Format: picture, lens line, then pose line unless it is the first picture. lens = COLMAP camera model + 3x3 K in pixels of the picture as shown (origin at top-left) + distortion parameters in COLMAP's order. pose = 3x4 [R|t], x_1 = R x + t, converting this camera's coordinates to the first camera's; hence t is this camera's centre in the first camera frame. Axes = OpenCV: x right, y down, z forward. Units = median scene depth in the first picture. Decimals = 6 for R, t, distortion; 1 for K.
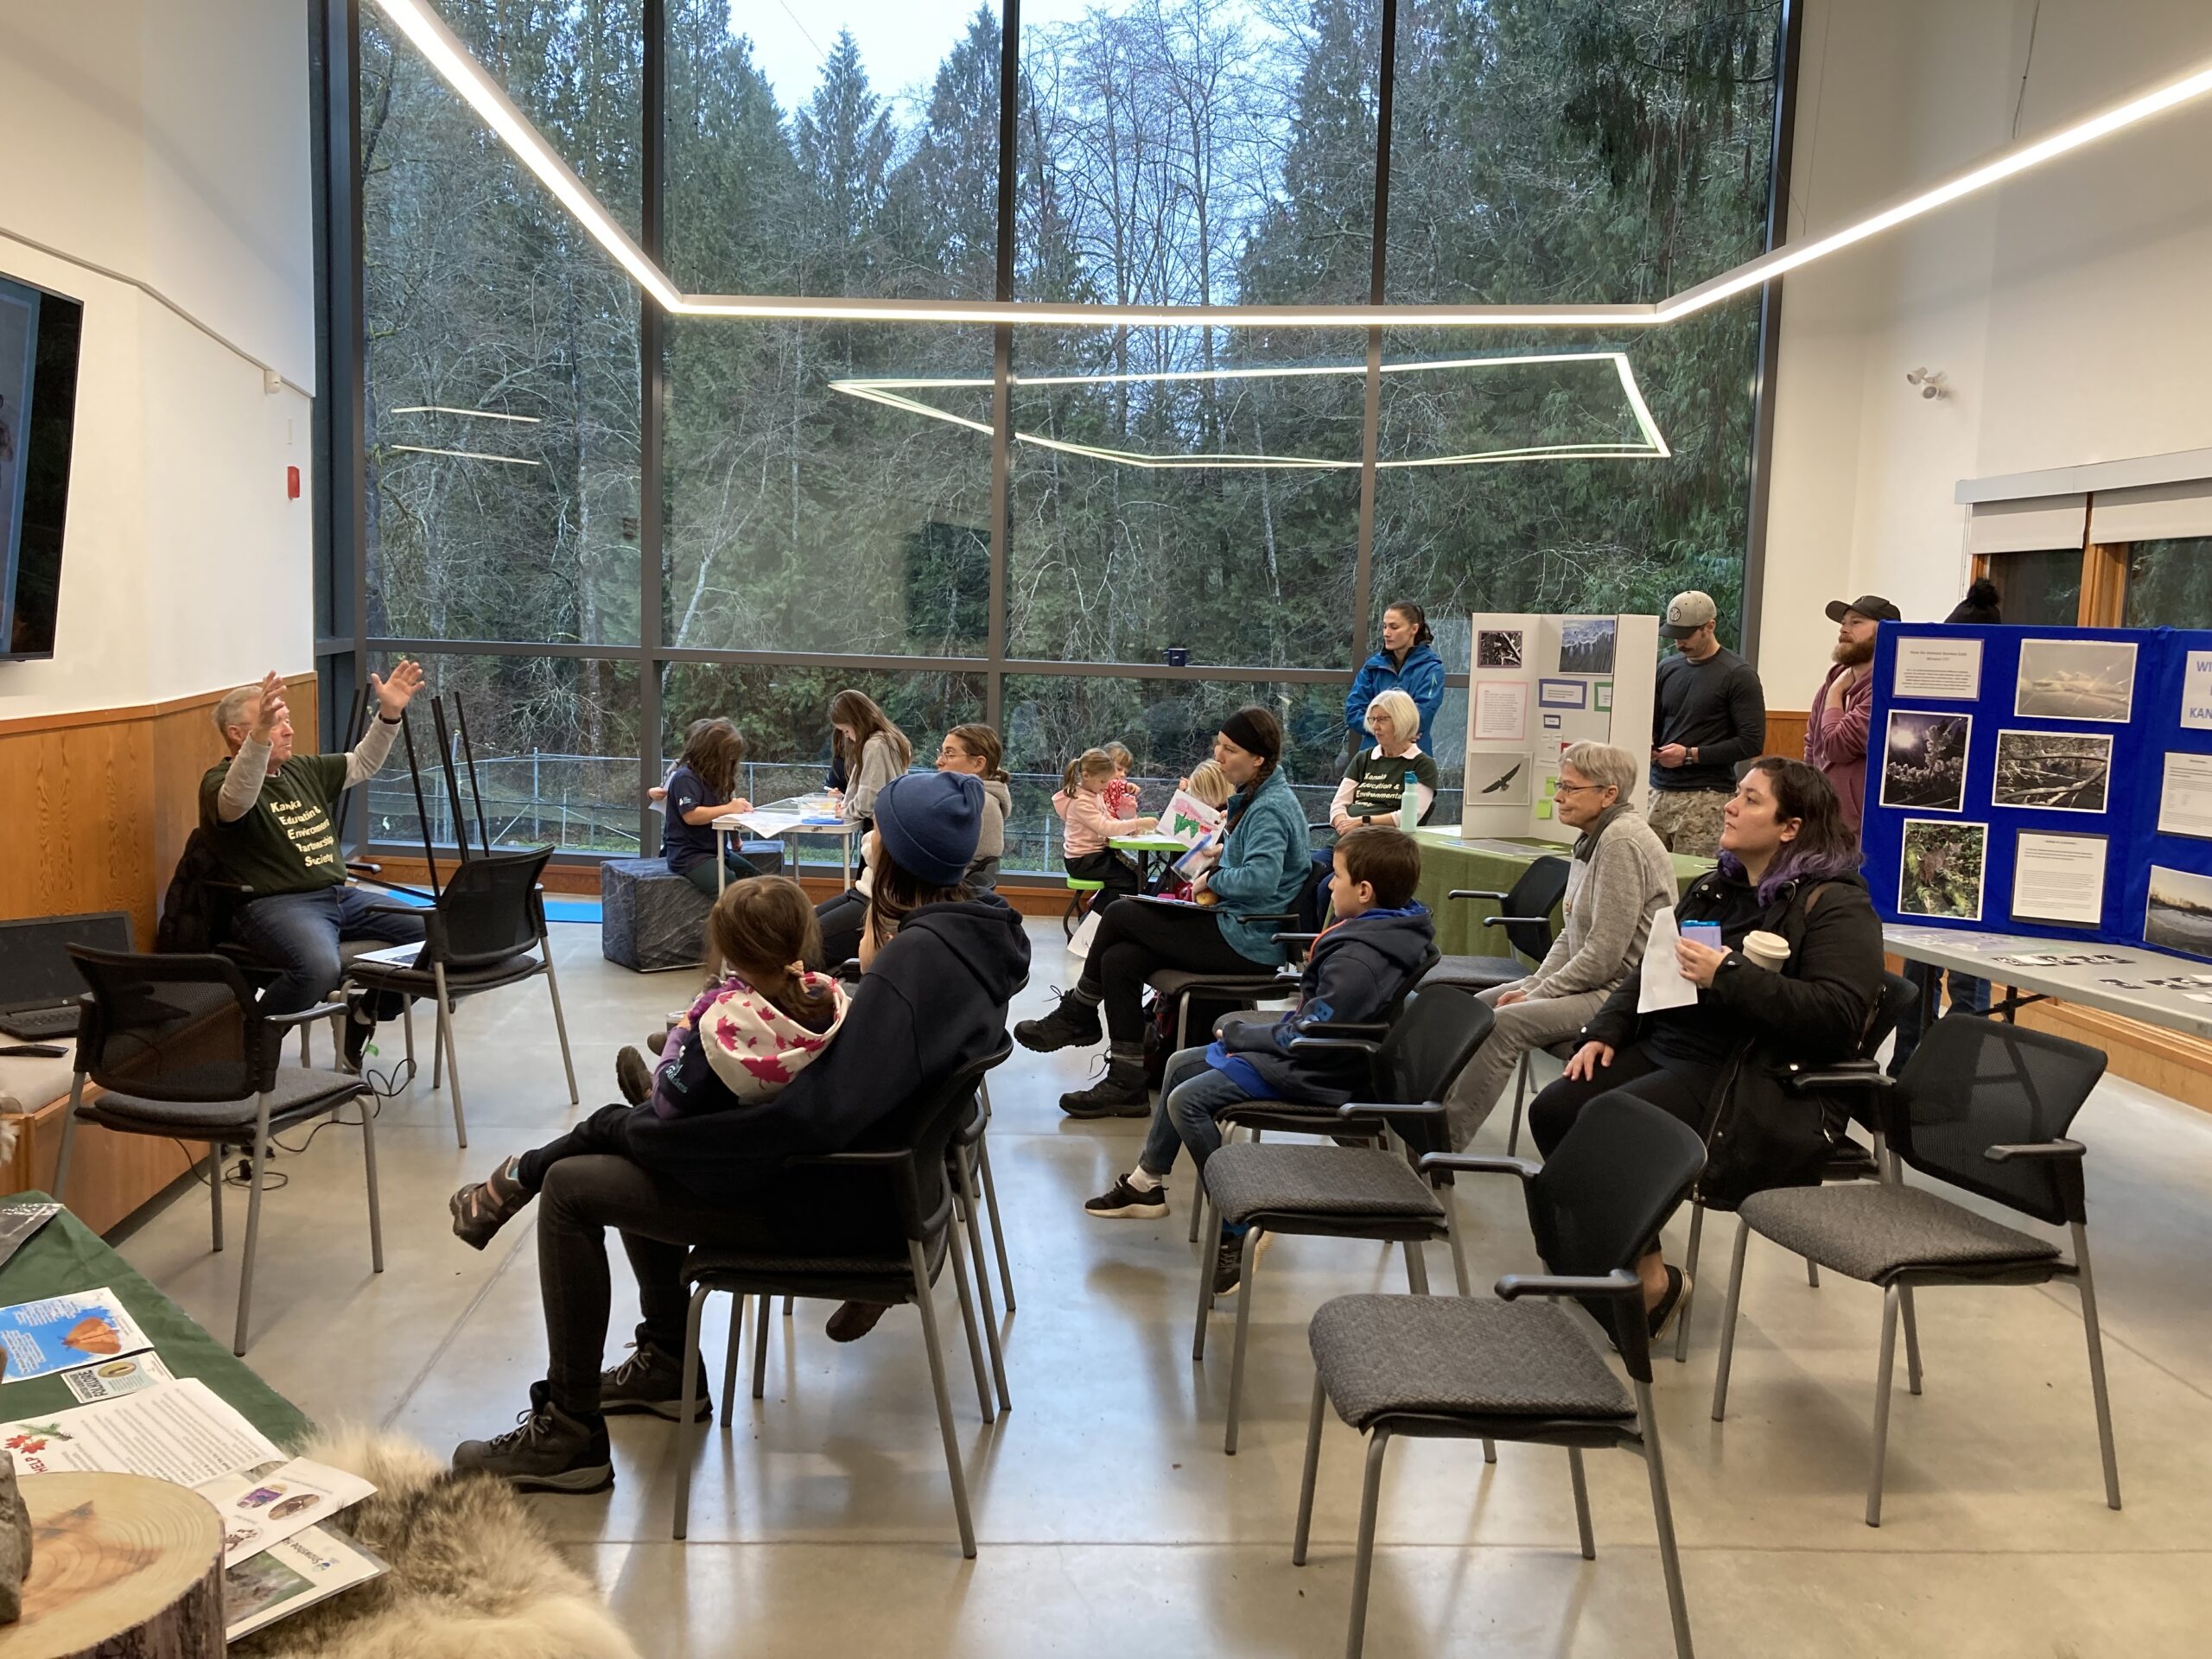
lens RADIAL K [[1783.9, 0, 1107.9], [0, 1783.9, 823.8], [0, 0, 1]] dist [0.037496, -0.072199]
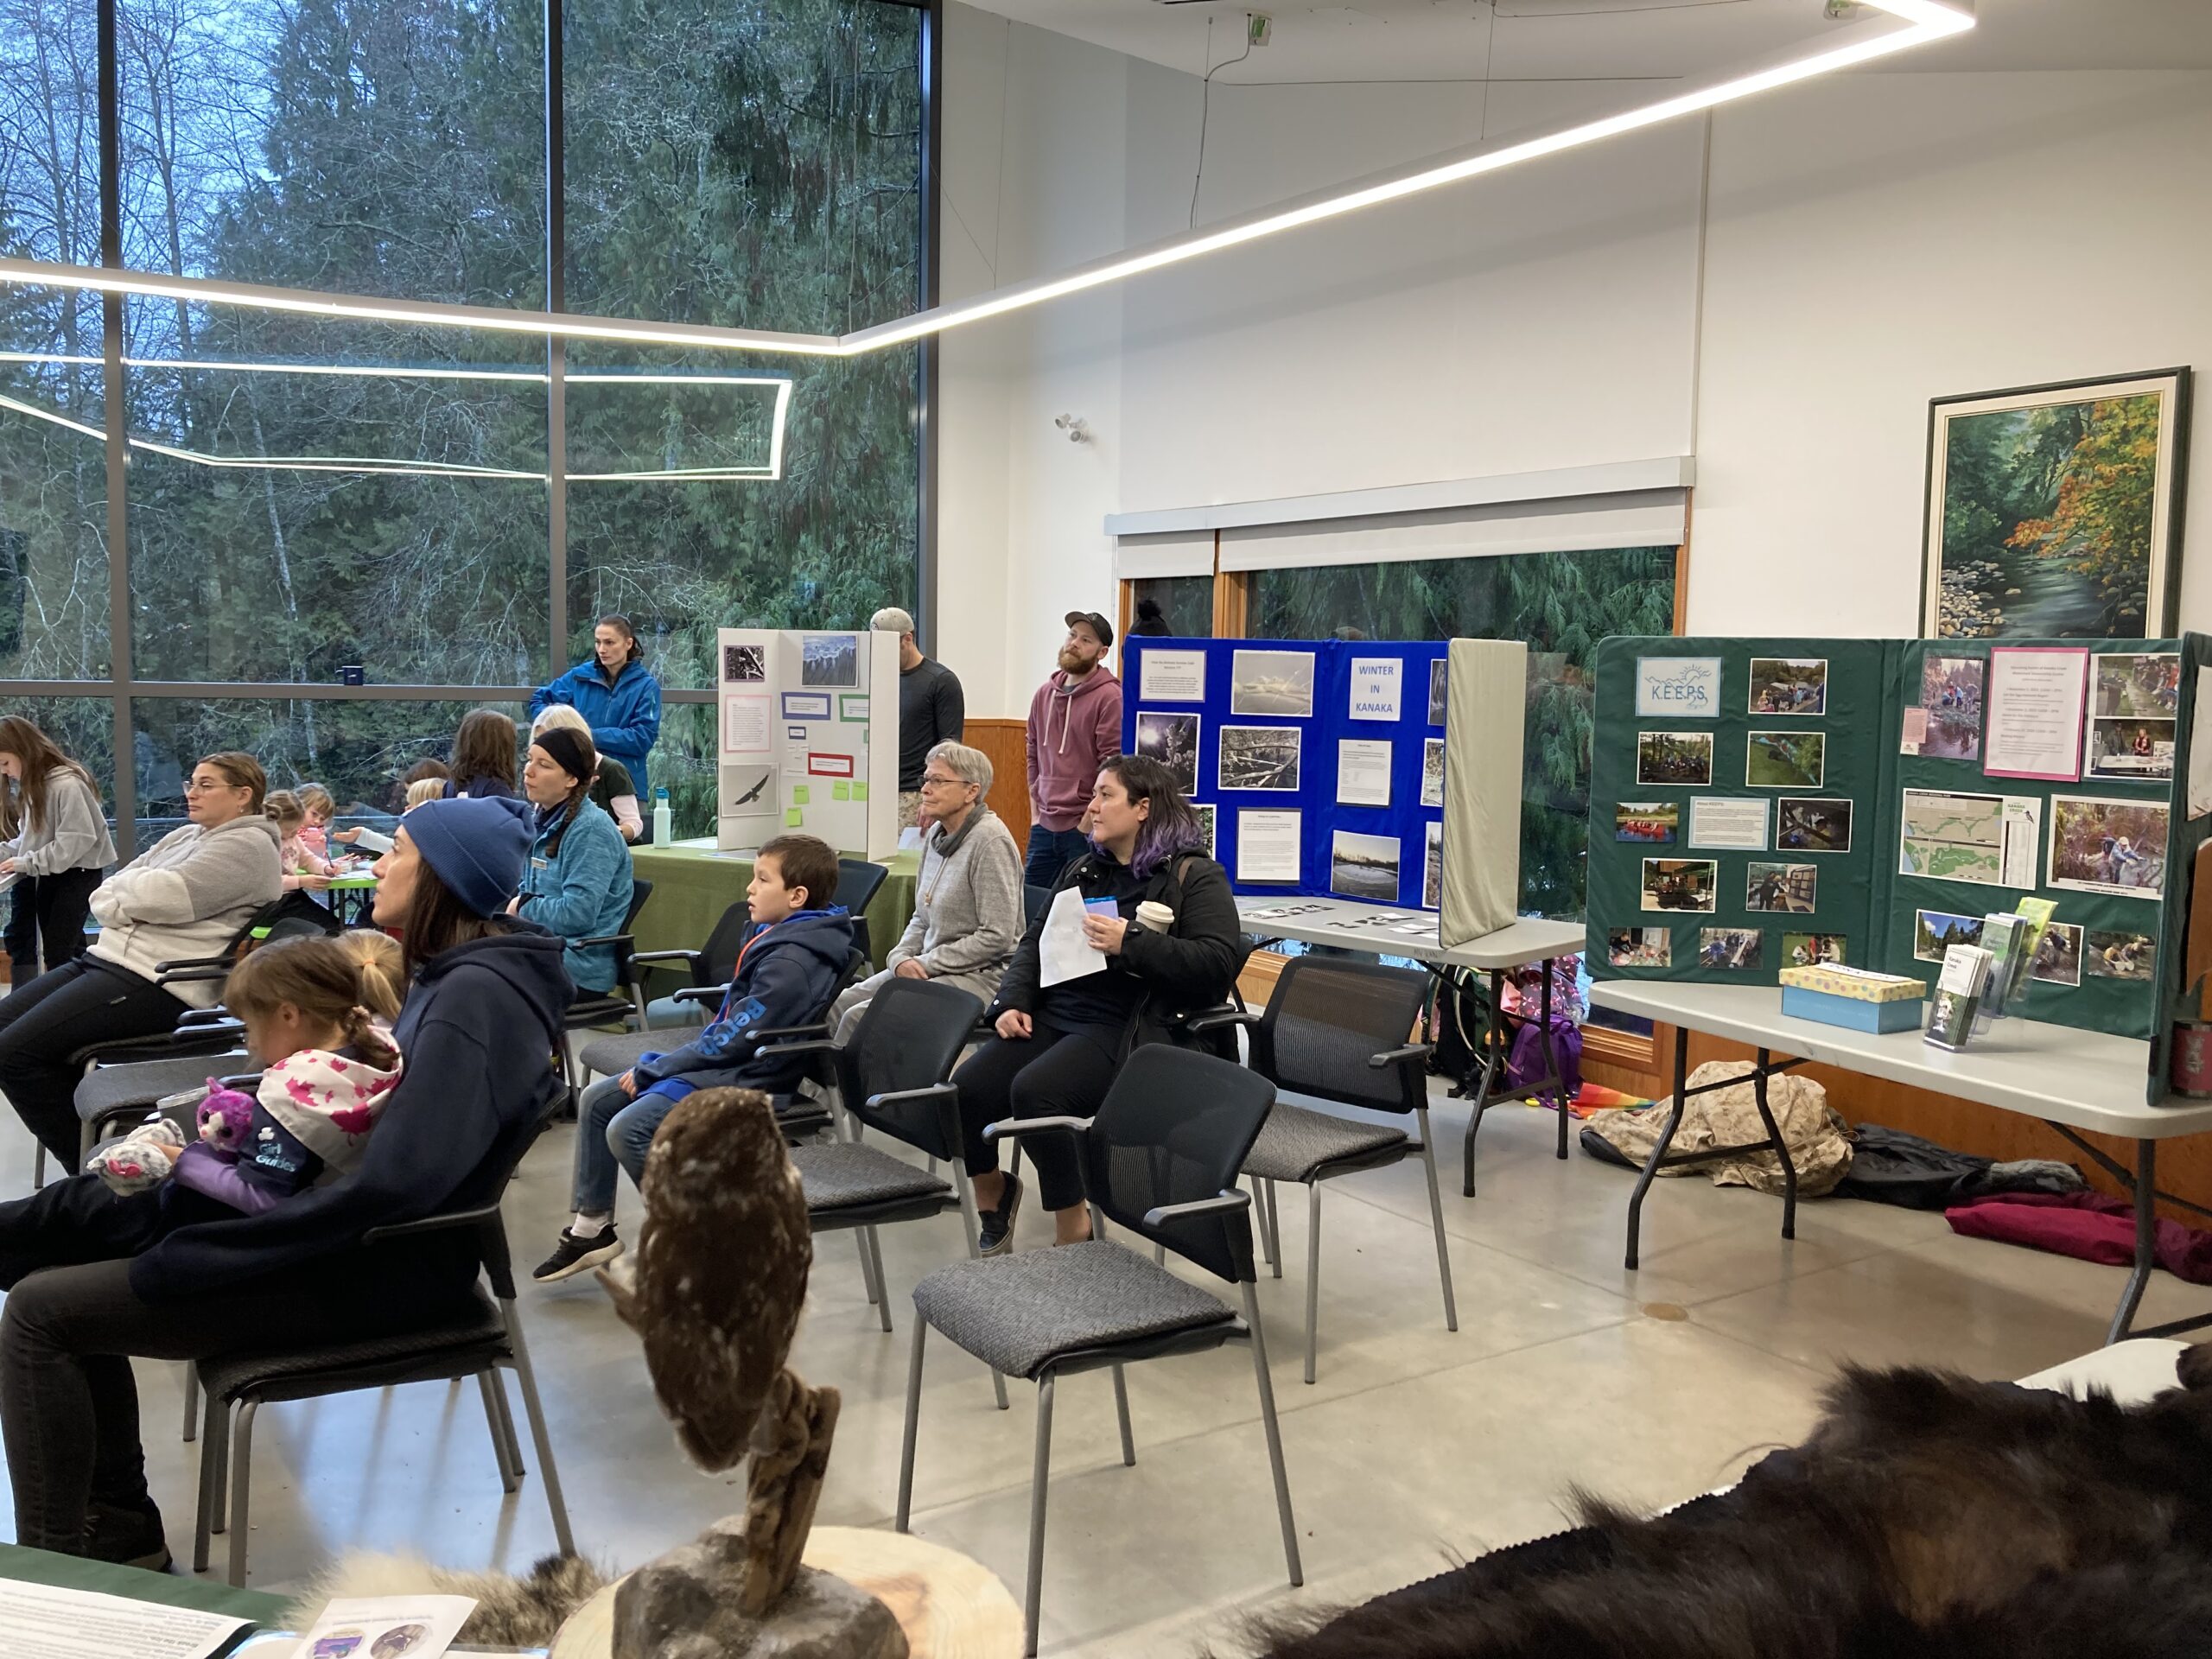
lens RADIAL K [[1783.9, 0, 1109.3], [0, 1783.9, 839.7], [0, 0, 1]] dist [0.037496, -0.072199]
pose [[0.849794, -0.060811, 0.523595, -0.142667], [0.061658, 0.997972, 0.015836, 0.000065], [-0.523496, 0.018826, 0.851820, 0.019311]]
